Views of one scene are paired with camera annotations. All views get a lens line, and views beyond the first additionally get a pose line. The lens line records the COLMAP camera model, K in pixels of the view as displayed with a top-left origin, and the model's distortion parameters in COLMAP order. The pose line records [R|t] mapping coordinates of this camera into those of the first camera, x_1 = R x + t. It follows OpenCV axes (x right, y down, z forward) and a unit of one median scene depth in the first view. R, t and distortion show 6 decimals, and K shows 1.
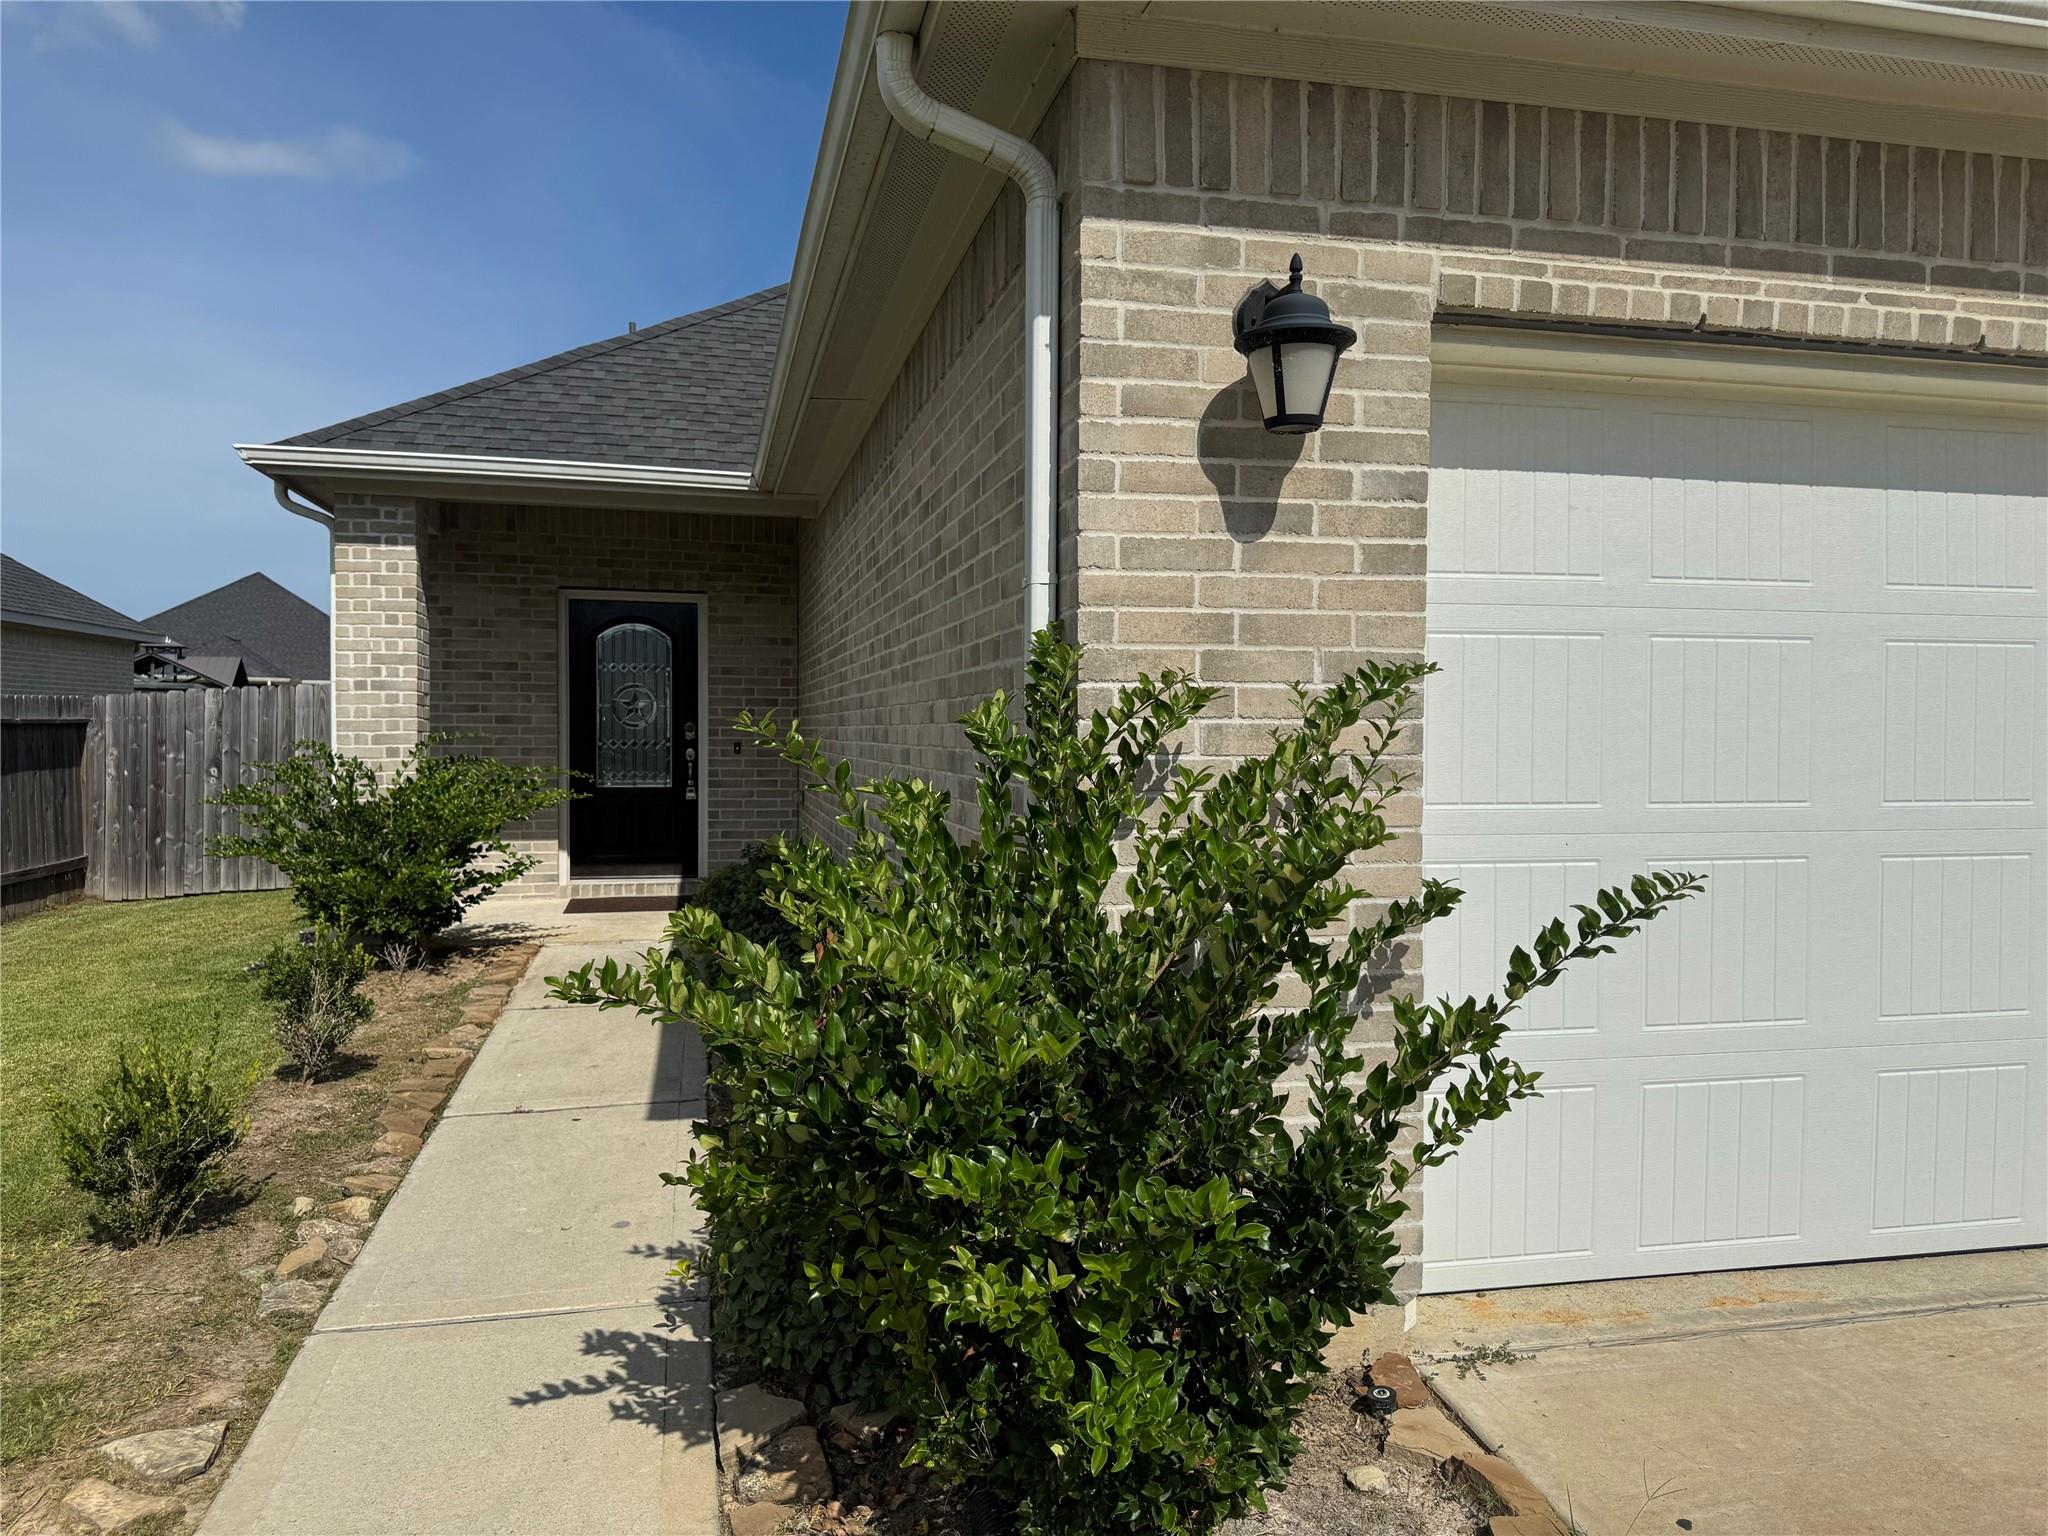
lens RADIAL K [[1445.8, 0, 1034.7], [0, 1445.8, 770.8], [0, 0, 1]] dist [0.094389, -0.041491]
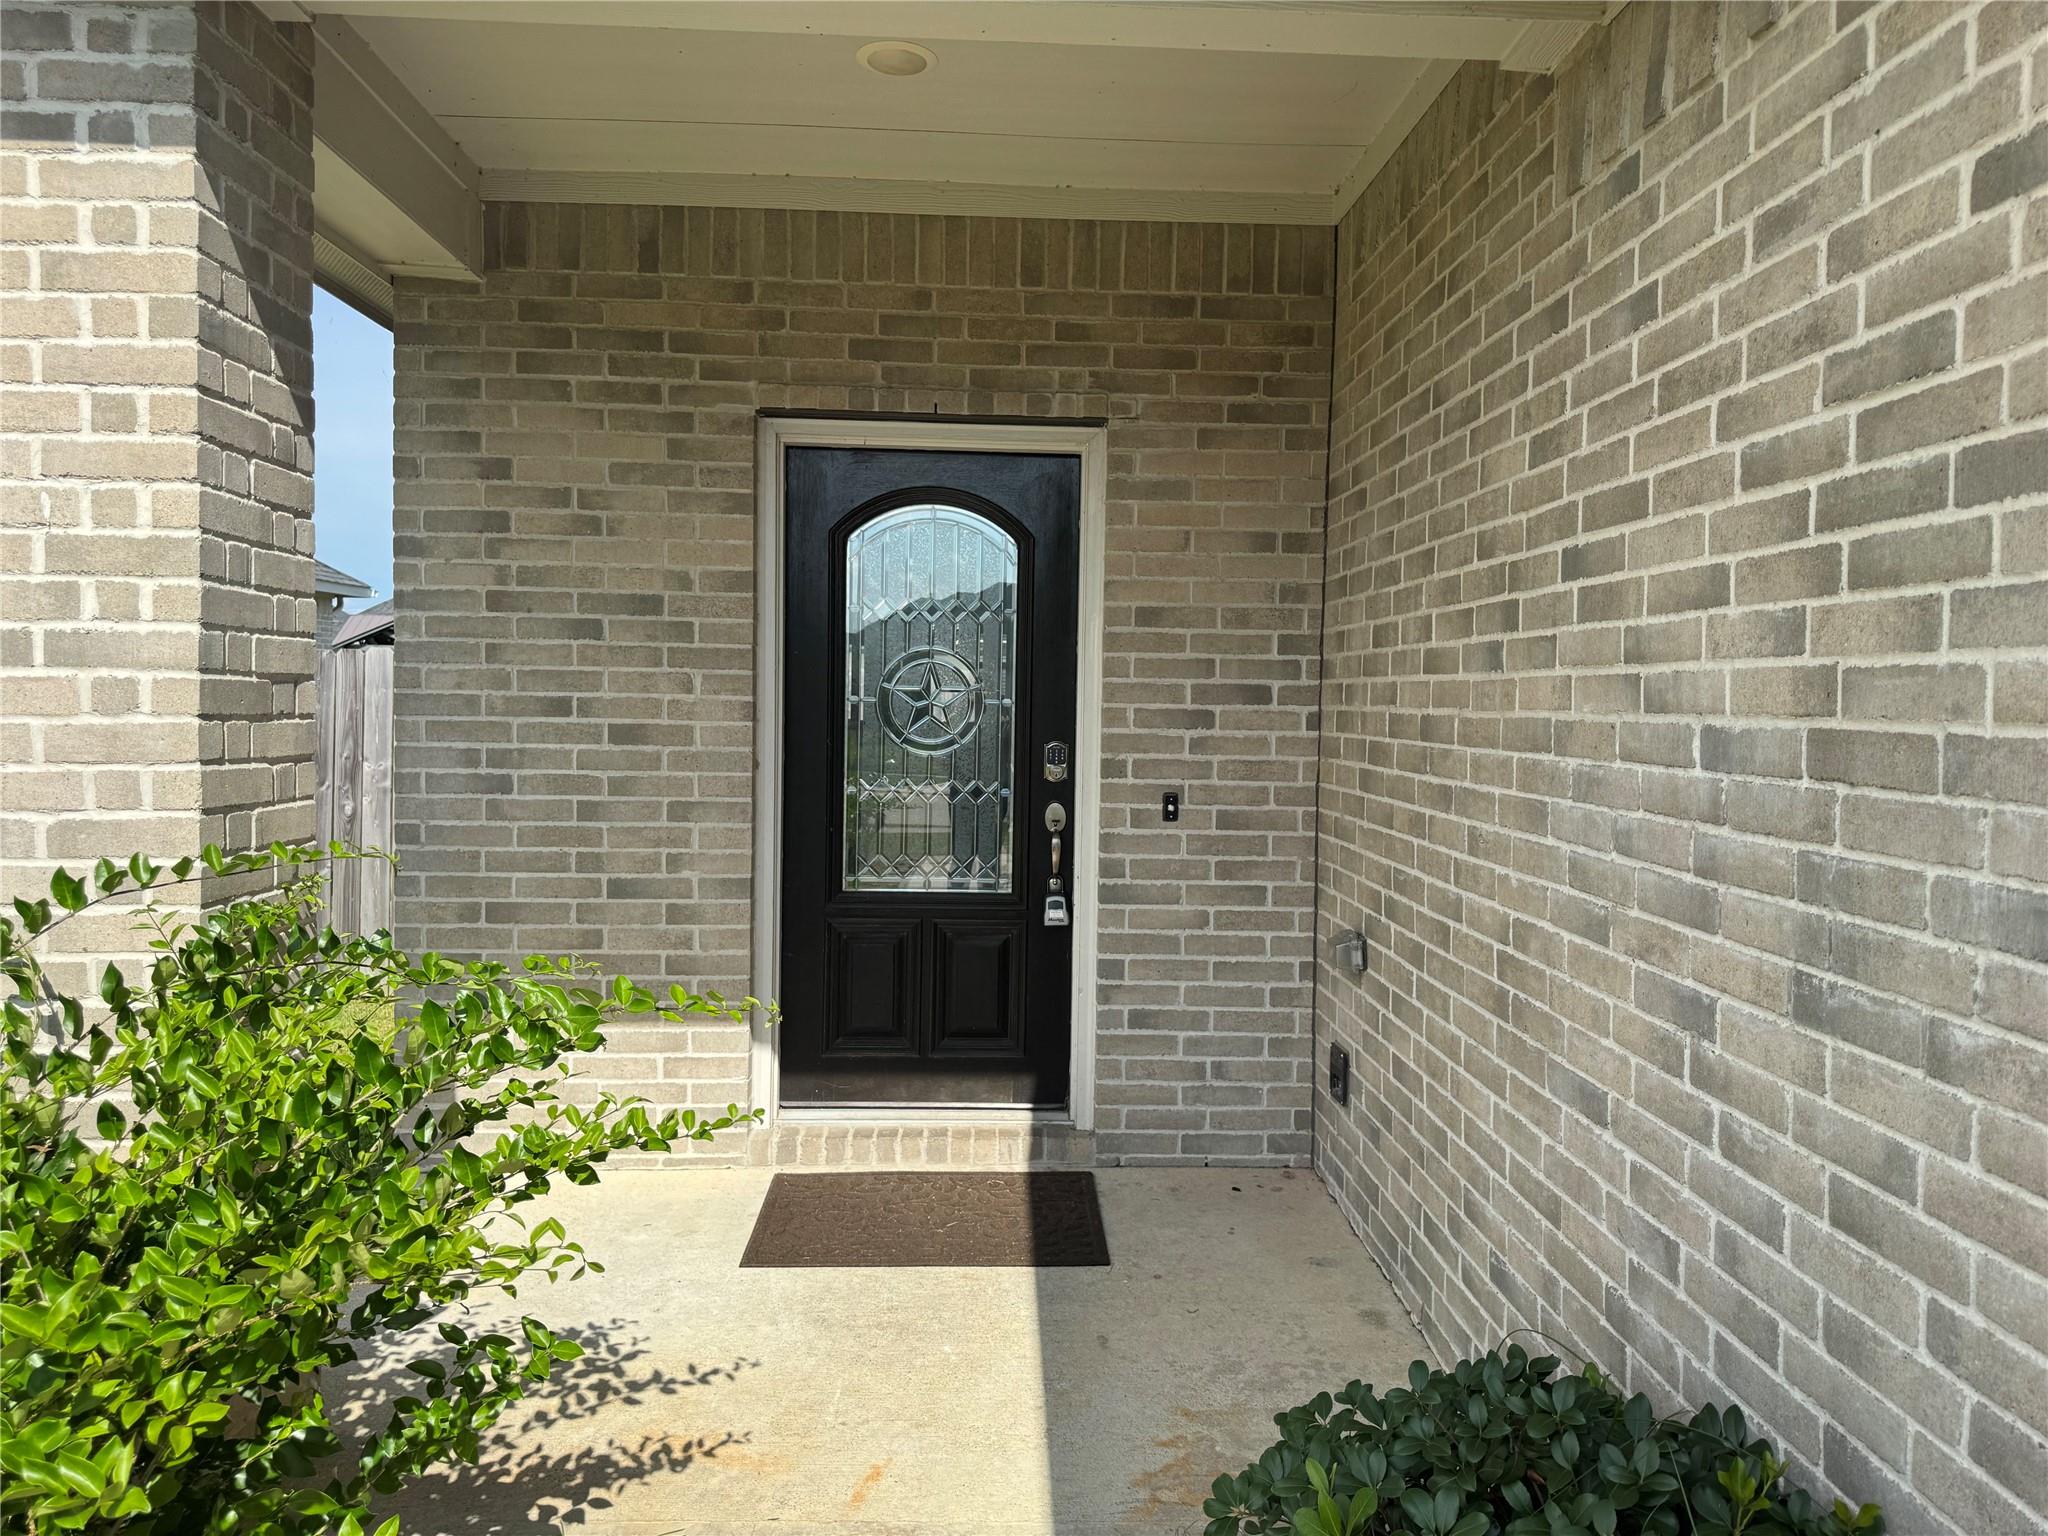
lens RADIAL K [[1445.8, 0, 1019.3], [0, 1445.8, 764.6], [0, 0, 1]] dist [0.094389, -0.041491]
pose [[0.978903, 0.020358, -0.203309, -0.167096], [-0.016414, 0.999643, 0.021068, -0.035945], [0.203665, -0.017286, 0.978888, 0.605569]]
